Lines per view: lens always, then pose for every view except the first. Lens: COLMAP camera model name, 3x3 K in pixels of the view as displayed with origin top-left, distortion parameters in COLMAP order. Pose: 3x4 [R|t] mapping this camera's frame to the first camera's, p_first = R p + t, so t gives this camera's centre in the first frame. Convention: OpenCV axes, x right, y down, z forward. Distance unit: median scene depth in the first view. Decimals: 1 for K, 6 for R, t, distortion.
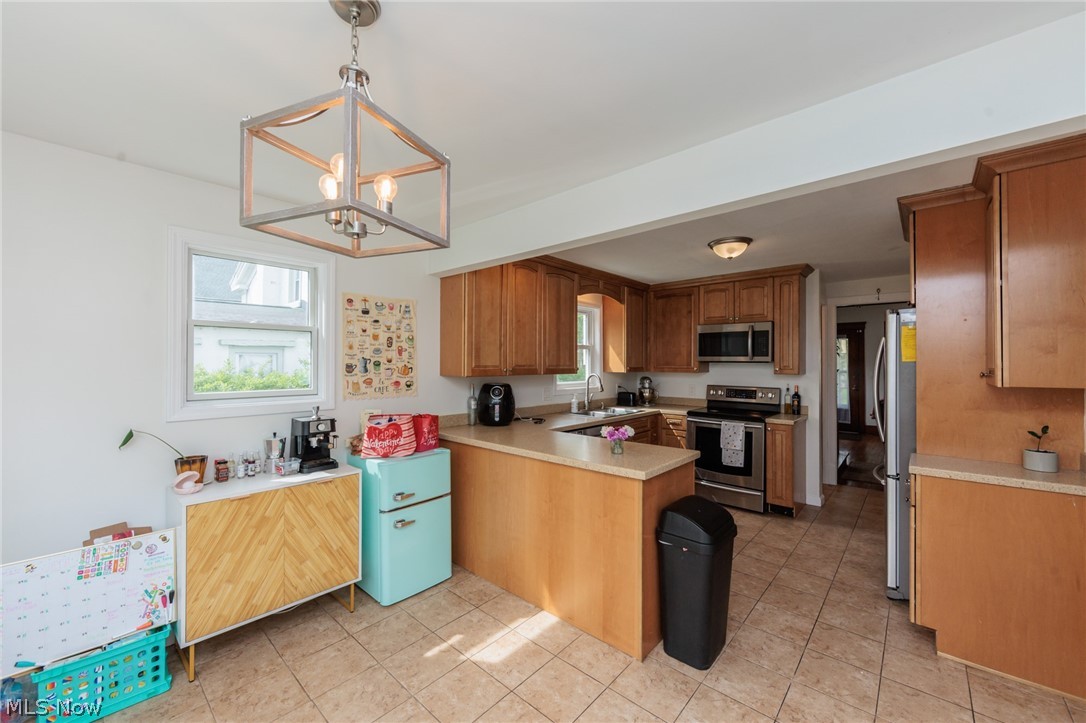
lens RADIAL K [[423.7, 0, 544.5], [0, 423.7, 361.9], [0, 0, 1]] dist [-0.009164, 0.002095]
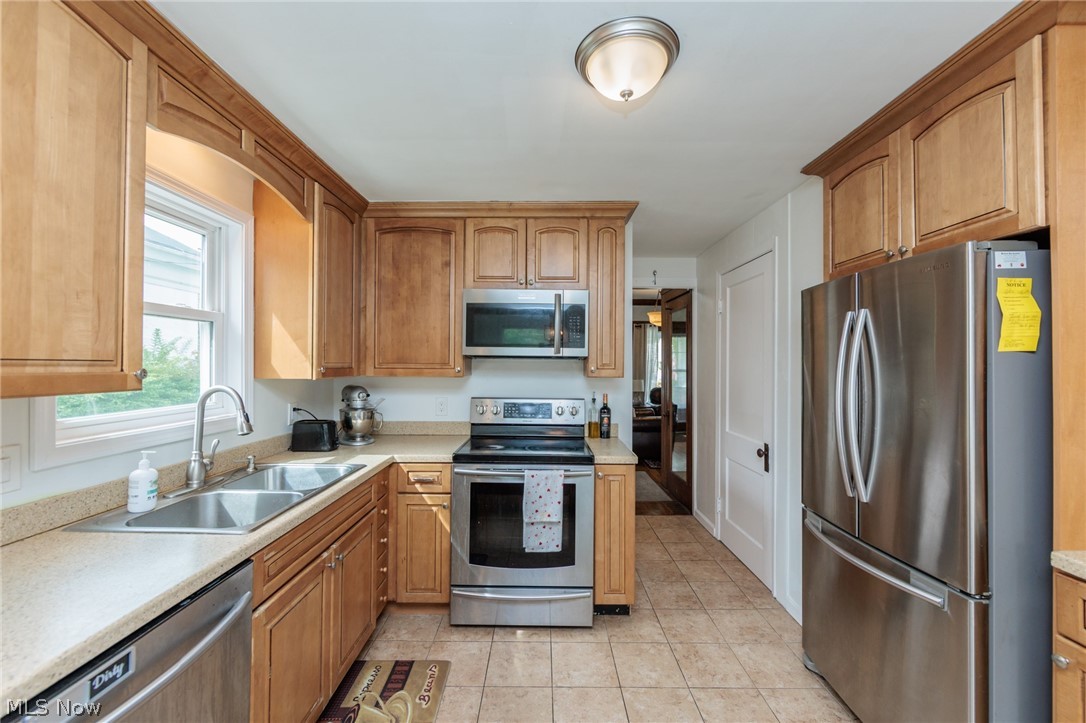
lens RADIAL K [[423.7, 0, 546.6], [0, 423.7, 361.8], [0, 0, 1]] dist [-0.009164, 0.002095]
pose [[0.752152, 0.003892, 0.658978, 0.095946], [-0.003371, 0.999992, -0.002059, 0.008067], [-0.658981, -0.000673, 0.752160, 0.583959]]
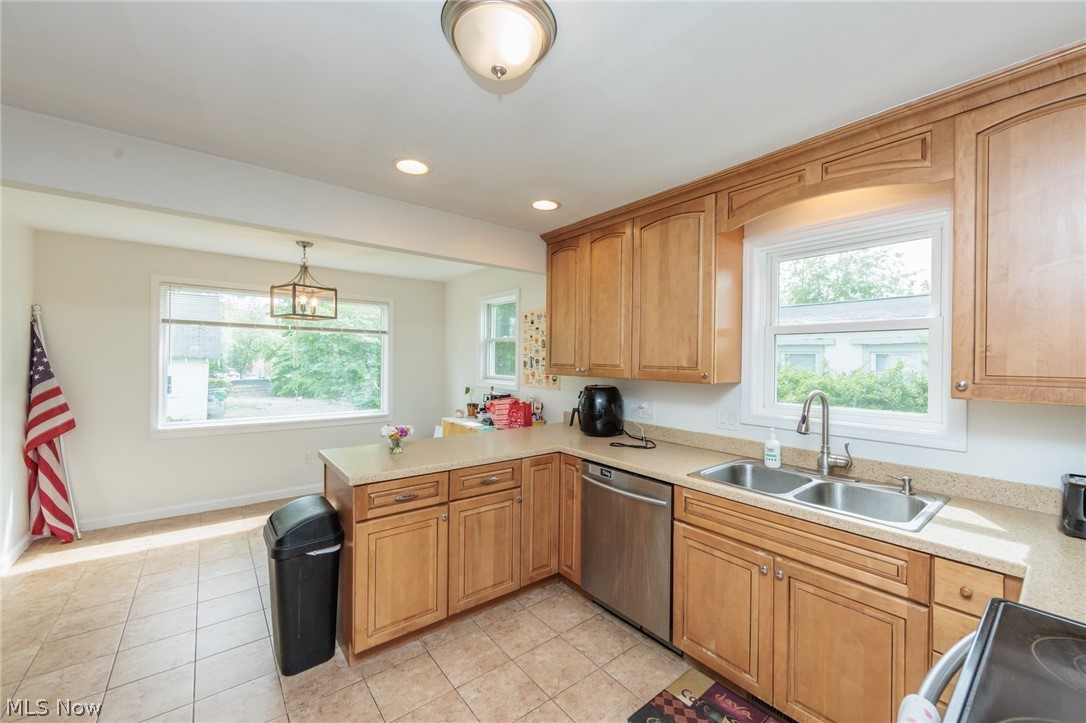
lens RADIAL K [[423.7, 0, 540.2], [0, 423.7, 358.8], [0, 0, 1]] dist [-0.009164, 0.002095]
pose [[-0.173542, -0.003613, -0.984820, 0.605985], [-0.007948, 0.999966, -0.002268, 0.000055], [0.984794, 0.007434, -0.173565, 0.847290]]
